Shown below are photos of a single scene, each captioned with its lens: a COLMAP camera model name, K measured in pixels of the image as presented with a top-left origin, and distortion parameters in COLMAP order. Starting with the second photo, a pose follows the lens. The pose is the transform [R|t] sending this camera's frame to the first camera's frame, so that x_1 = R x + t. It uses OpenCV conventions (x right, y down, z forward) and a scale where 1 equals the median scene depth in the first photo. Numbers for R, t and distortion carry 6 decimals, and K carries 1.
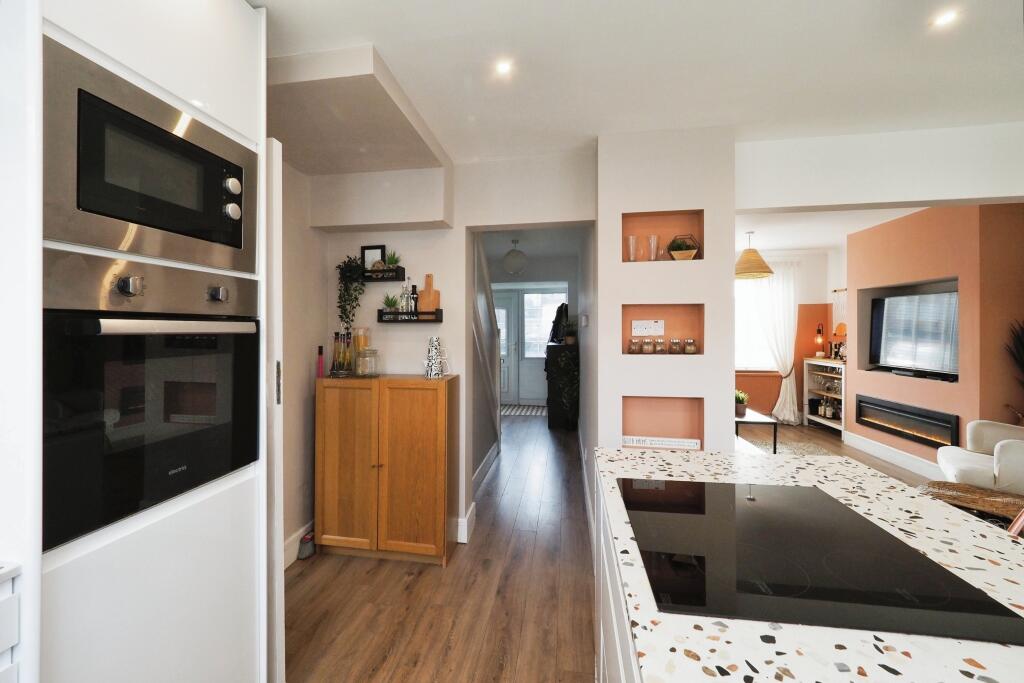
lens RADIAL K [[426.9, 0, 499.9], [0, 426.9, 329.5], [0, 0, 1]] dist [-0.002479, 0.000093]
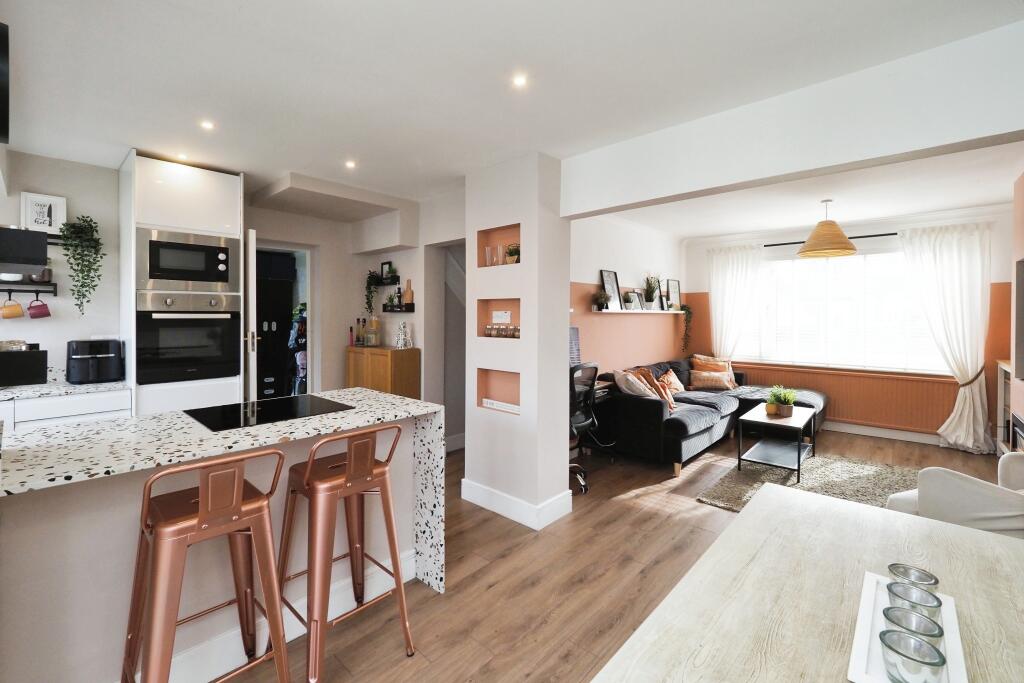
lens RADIAL K [[436.6, 0, 511.0], [0, 436.6, 314.6], [0, 0, 1]] dist [-0.000204, 0.000043]
pose [[0.838091, 0.003919, -0.545517, 1.121510], [-0.004255, 0.999991, 0.000646, -0.012308], [0.545514, 0.001780, 0.838100, -0.090306]]
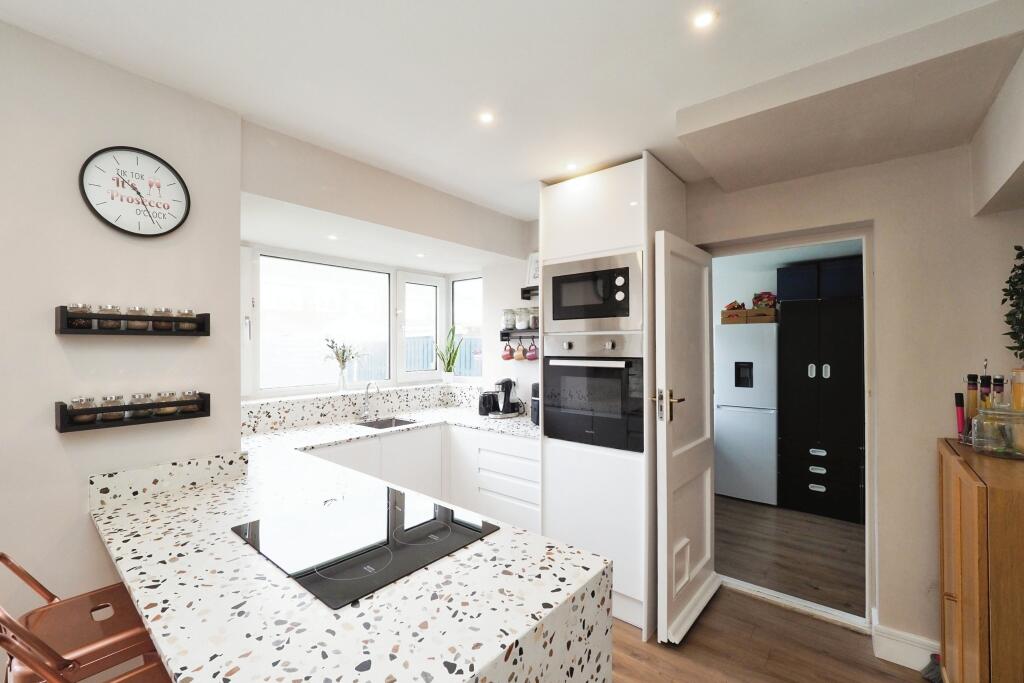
lens RADIAL K [[433.4, 0, 486.2], [0, 433.4, 342.5], [0, 0, 1]] dist [0.000814, 0.000140]
pose [[-0.537839, -0.005565, -0.843029, 0.612072], [-0.000024, 0.999978, -0.006586, -0.044024], [0.843048, -0.003522, -0.537827, 0.803850]]
